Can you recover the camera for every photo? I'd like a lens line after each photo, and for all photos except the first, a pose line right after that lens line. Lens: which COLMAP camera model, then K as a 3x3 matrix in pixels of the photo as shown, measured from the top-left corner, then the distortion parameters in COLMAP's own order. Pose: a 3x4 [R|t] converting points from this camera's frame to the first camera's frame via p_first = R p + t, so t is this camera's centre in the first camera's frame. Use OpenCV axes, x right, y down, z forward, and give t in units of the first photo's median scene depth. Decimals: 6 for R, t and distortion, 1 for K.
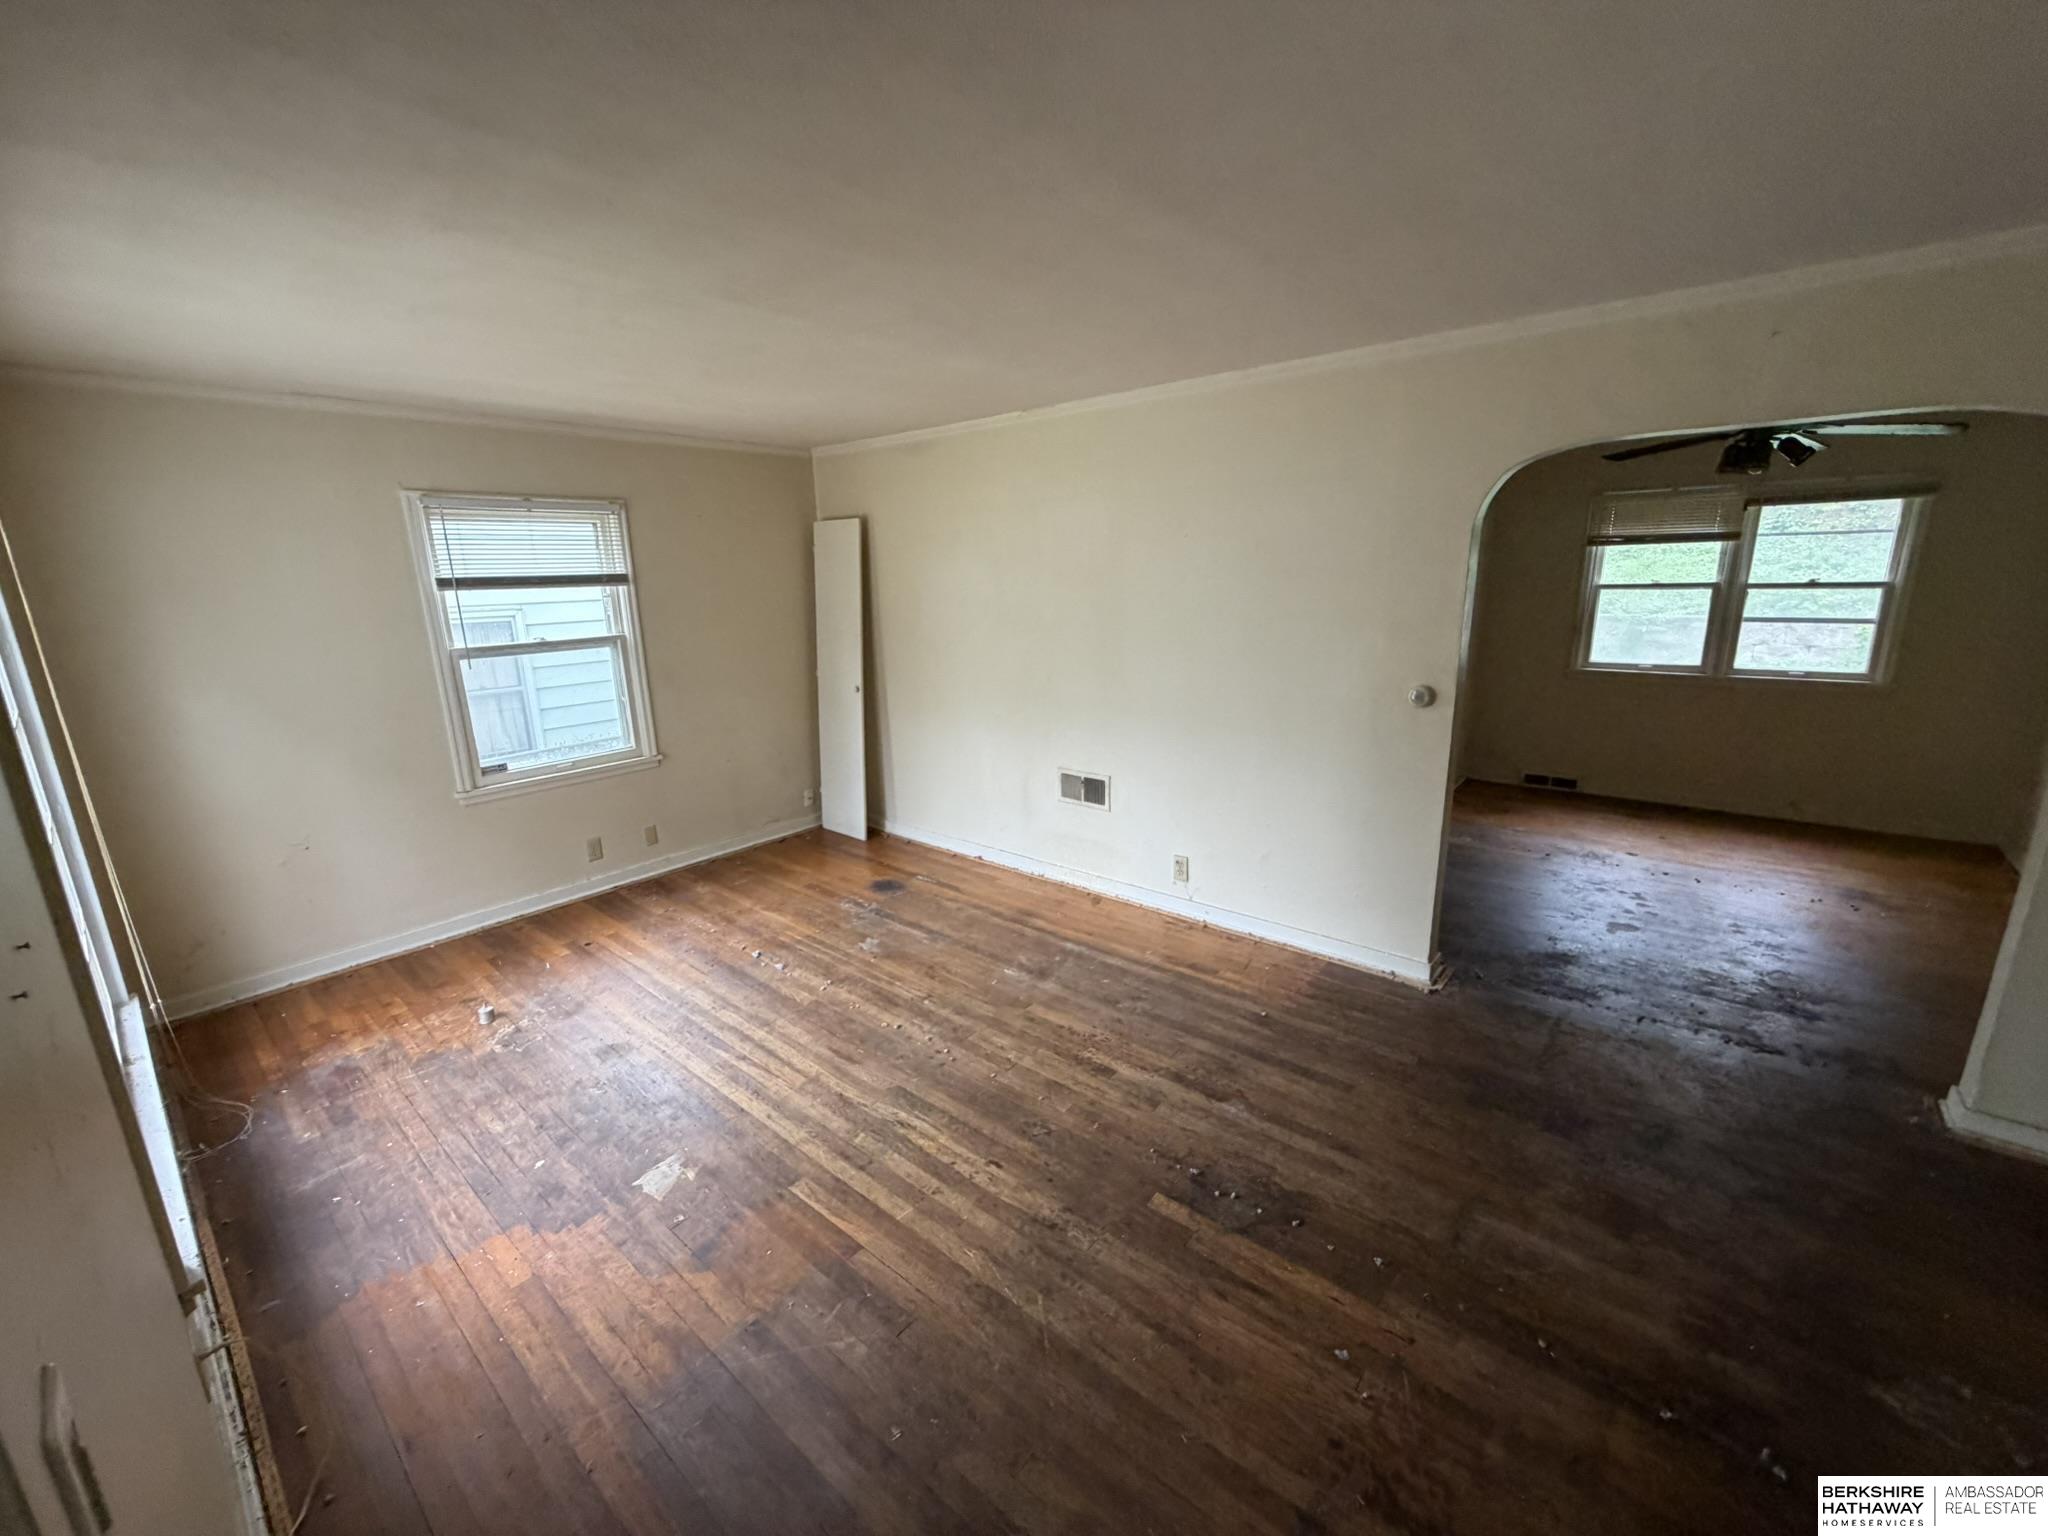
lens RADIAL K [[815.3, 0, 1019.9], [0, 815.3, 765.0], [0, 0, 1]] dist [0.000004, 0.000747]
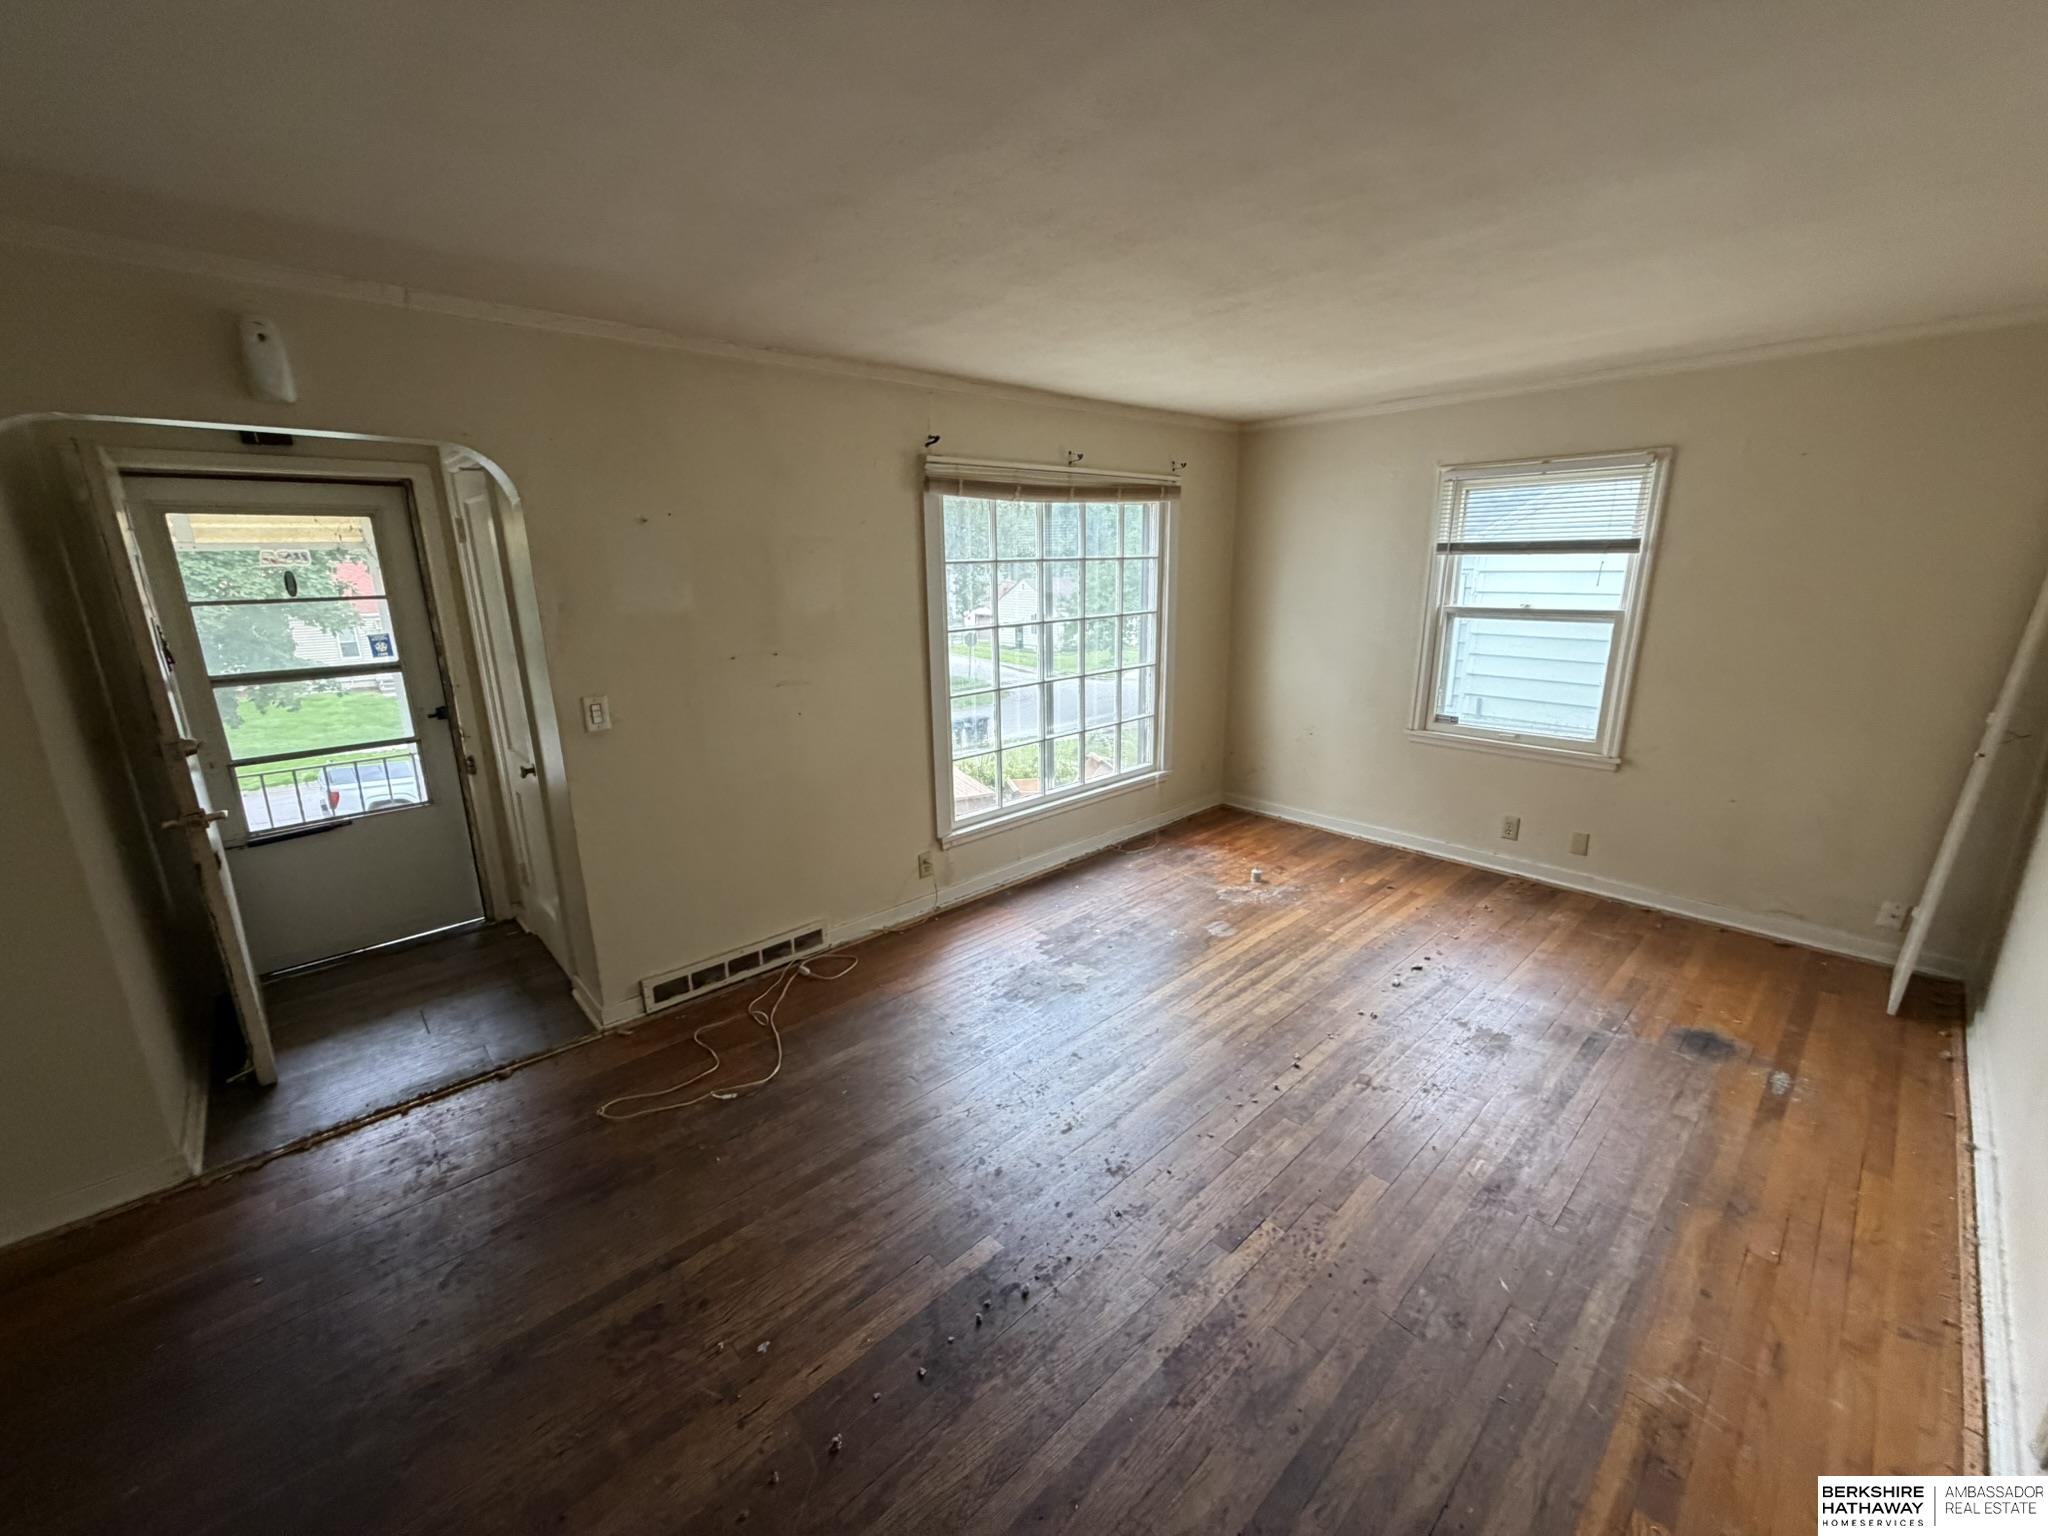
lens RADIAL K [[815.3, 0, 1021.5], [0, 815.3, 766.3], [0, 0, 1]] dist [0.000004, 0.000747]
pose [[-0.126175, 0.273943, -0.953433, 0.523012], [-0.216151, 0.930430, 0.295938, -0.145334], [0.968173, 0.243426, -0.058183, 0.557162]]
